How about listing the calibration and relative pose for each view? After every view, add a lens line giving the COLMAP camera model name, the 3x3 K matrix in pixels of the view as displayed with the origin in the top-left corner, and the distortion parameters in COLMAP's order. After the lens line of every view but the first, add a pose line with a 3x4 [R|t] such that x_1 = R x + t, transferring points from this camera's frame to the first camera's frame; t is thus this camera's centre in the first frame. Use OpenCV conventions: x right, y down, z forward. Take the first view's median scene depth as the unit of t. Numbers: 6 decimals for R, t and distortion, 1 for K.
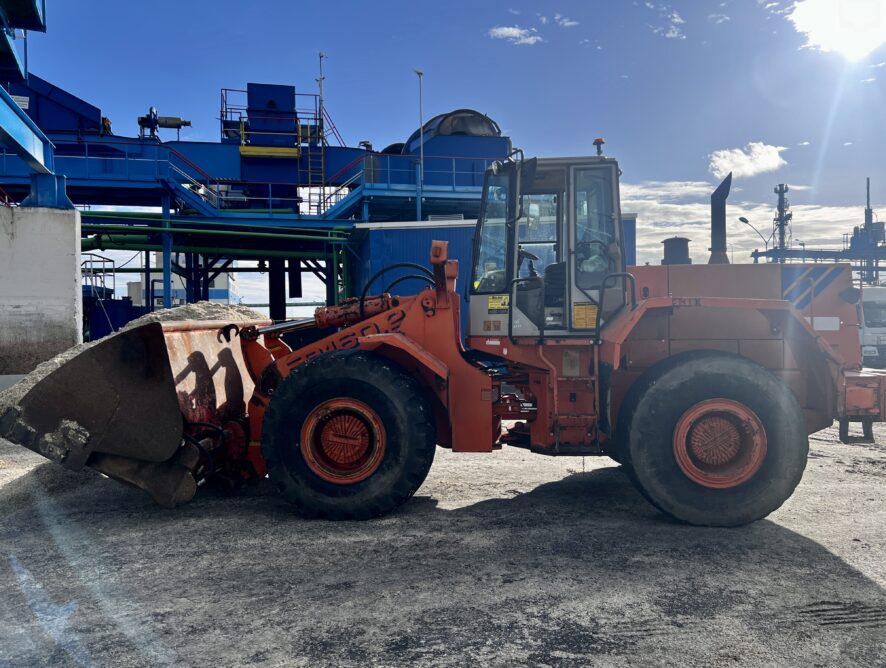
lens RADIAL K [[614.8, 0, 443.0], [0, 614.8, 334.0], [0, 0, 1]] dist [0.008004, -0.003402]
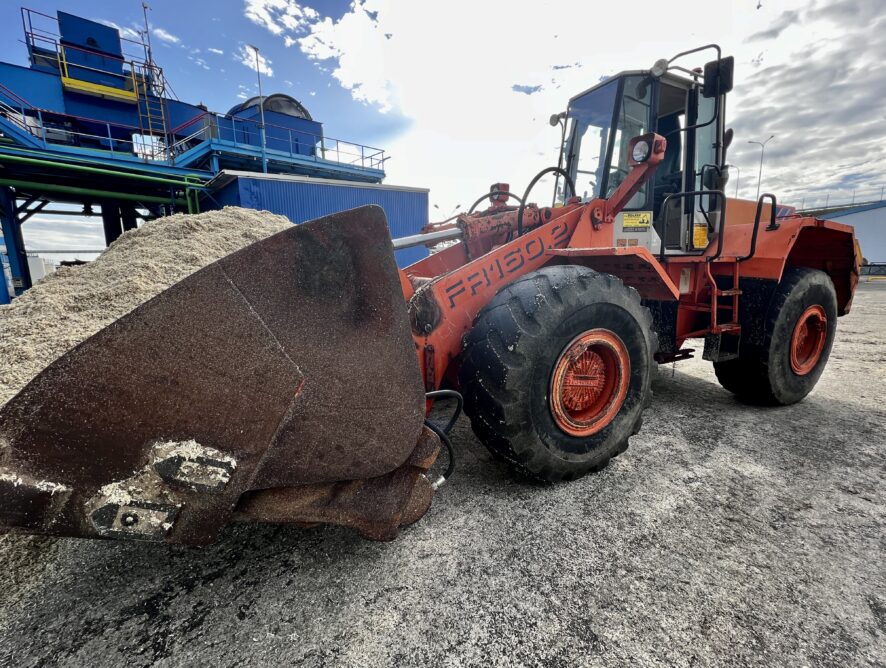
lens RADIAL K [[368.9, 0, 443.0], [0, 368.9, 334.0], [0, 0, 1]] dist [-0.000823, 0.000085]
pose [[0.873308, -0.089968, 0.478789, -0.543590], [0.010377, 0.986012, 0.166351, 0.031004], [-0.487058, -0.140308, 0.862026, 0.690426]]
